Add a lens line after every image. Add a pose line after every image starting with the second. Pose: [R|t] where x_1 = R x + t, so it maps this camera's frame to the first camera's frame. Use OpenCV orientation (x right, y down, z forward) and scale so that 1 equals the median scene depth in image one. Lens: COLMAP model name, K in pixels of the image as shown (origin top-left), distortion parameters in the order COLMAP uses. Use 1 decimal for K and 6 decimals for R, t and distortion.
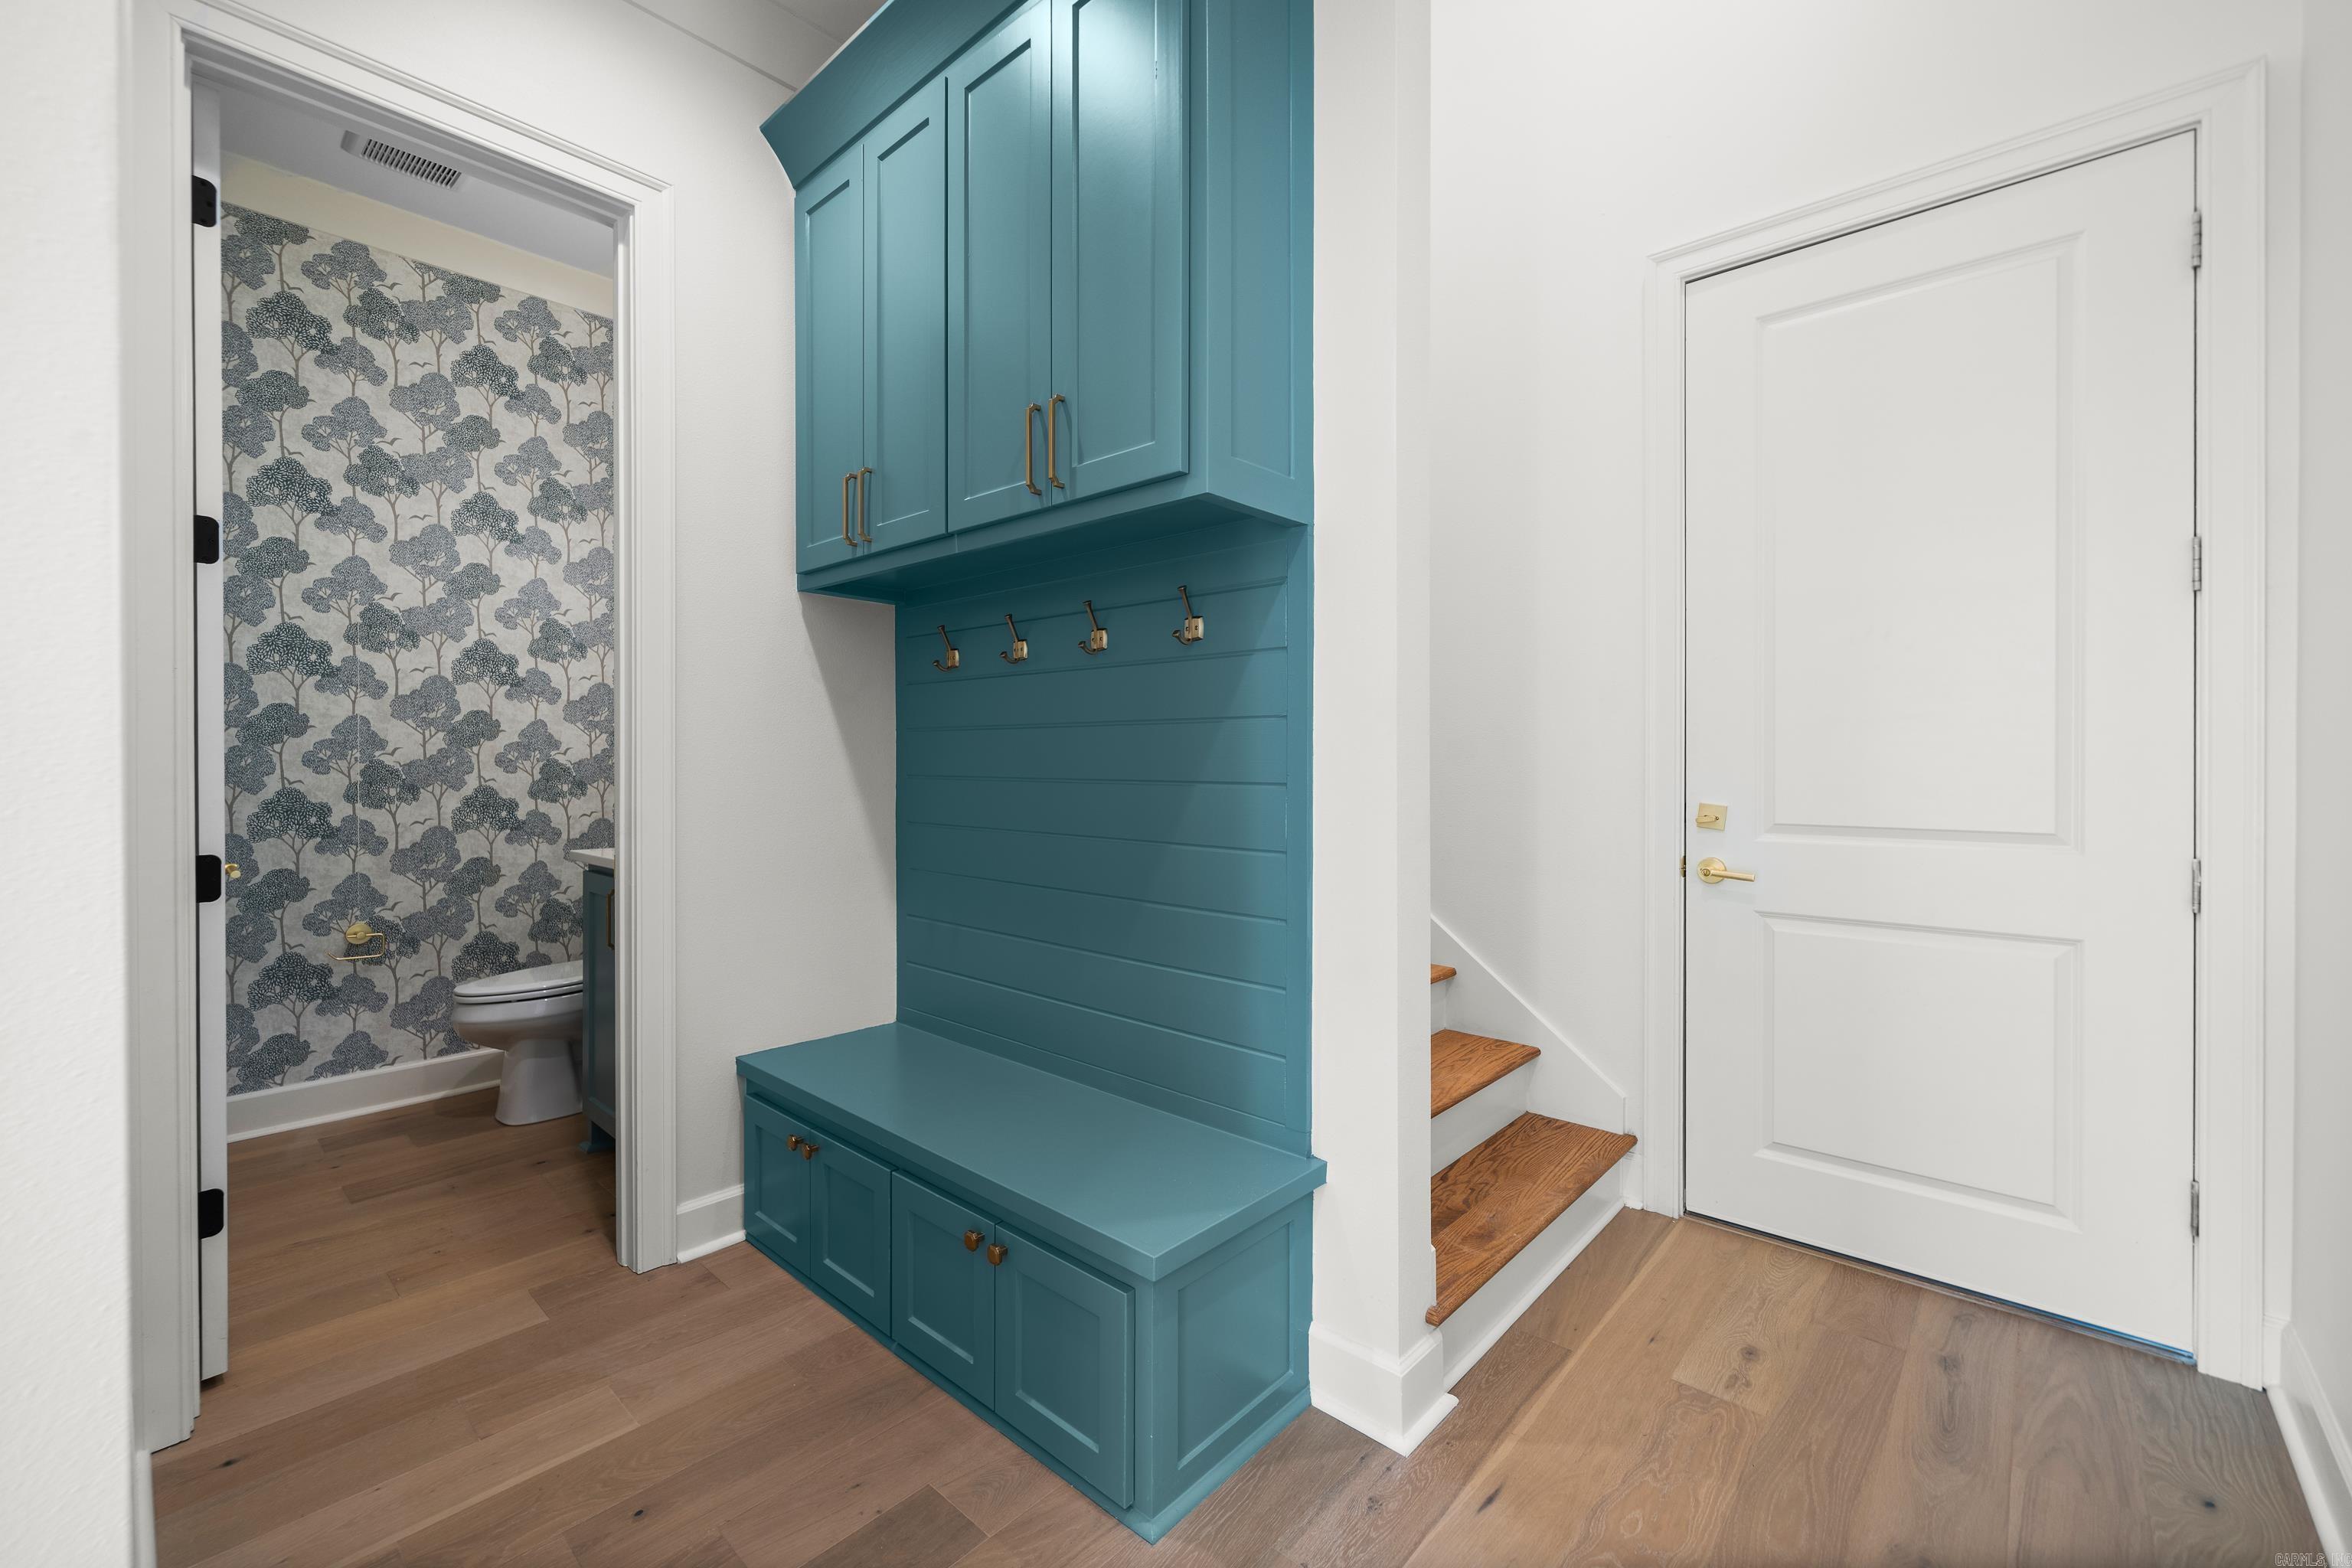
lens RADIAL K [[952.8, 0, 1183.6], [0, 952.8, 772.7], [0, 0, 1]] dist [0.008254, -0.000012]
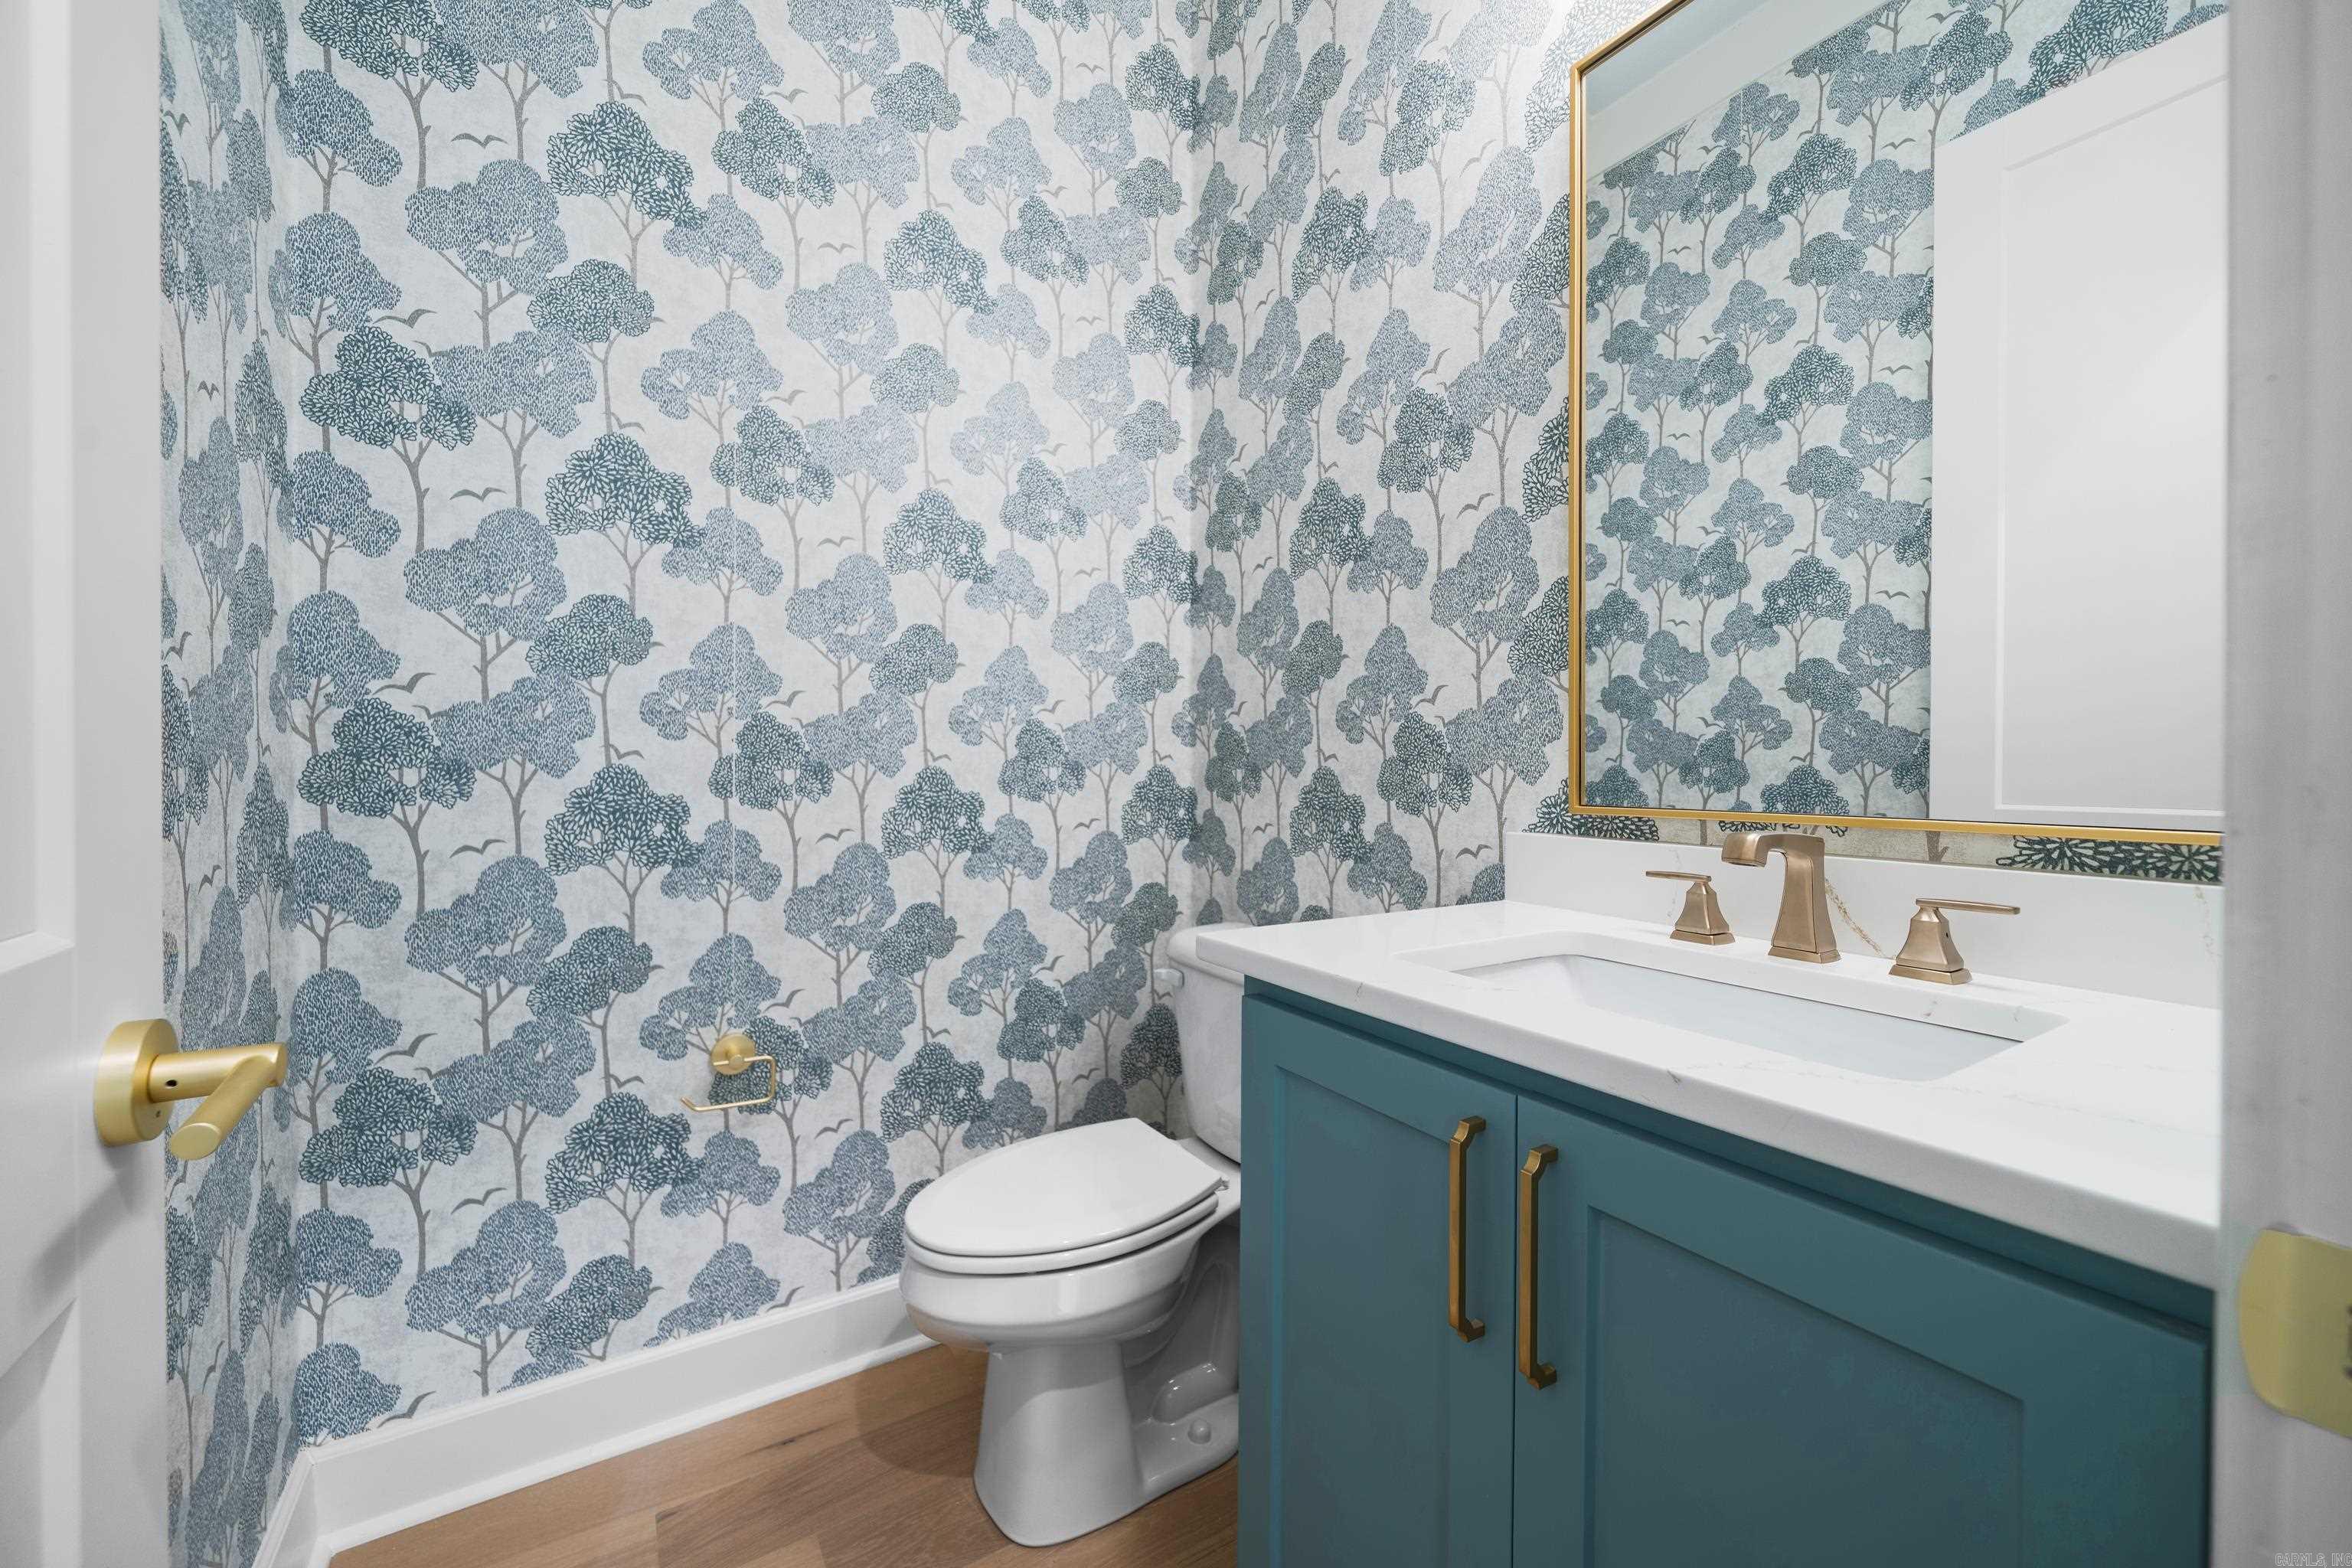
lens RADIAL K [[892.6, 0, 1167.9], [0, 892.6, 781.8], [0, 0, 1]] dist [0.004688, 0.000070]
pose [[0.966064, 0.009012, -0.258146, -0.515494], [-0.007603, 0.999950, 0.006456, 0.018449], [0.258191, -0.004274, 0.966084, 0.601005]]
